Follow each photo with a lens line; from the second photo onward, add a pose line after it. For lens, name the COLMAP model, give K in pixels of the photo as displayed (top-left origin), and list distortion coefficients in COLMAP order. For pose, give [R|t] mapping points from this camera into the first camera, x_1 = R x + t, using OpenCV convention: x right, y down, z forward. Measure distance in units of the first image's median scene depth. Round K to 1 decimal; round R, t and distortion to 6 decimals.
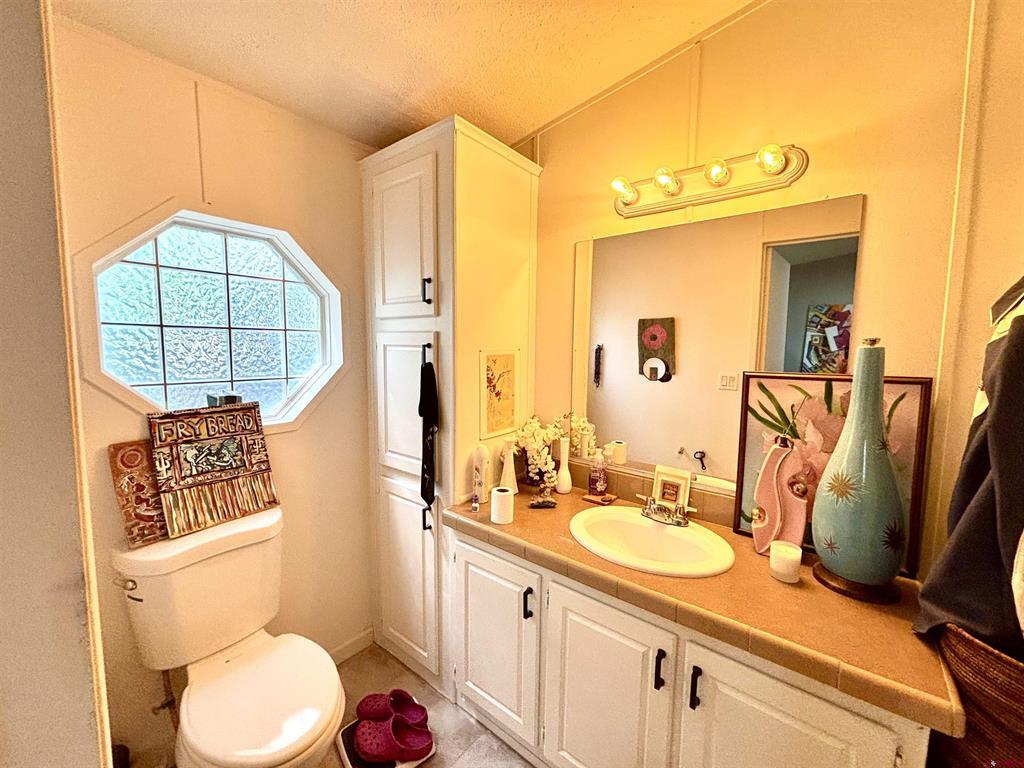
lens RADIAL K [[413.7, 0, 514.6], [0, 413.7, 384.3], [0, 0, 1]] dist [0.001608, 0.001437]
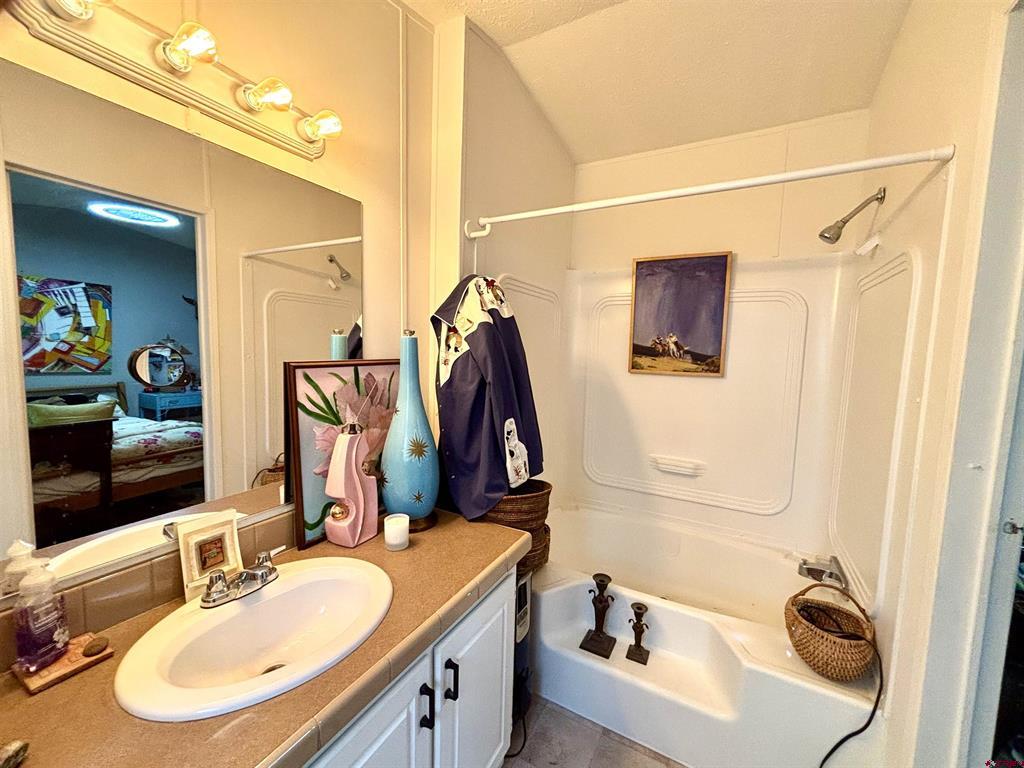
lens RADIAL K [[413.7, 0, 514.4], [0, 413.7, 384.0], [0, 0, 1]] dist [0.001608, 0.001437]
pose [[-0.182621, -0.104537, 0.977610, -0.372544], [0.058994, 0.991375, 0.117029, -0.060487], [-0.981412, 0.079045, -0.174879, 0.730596]]
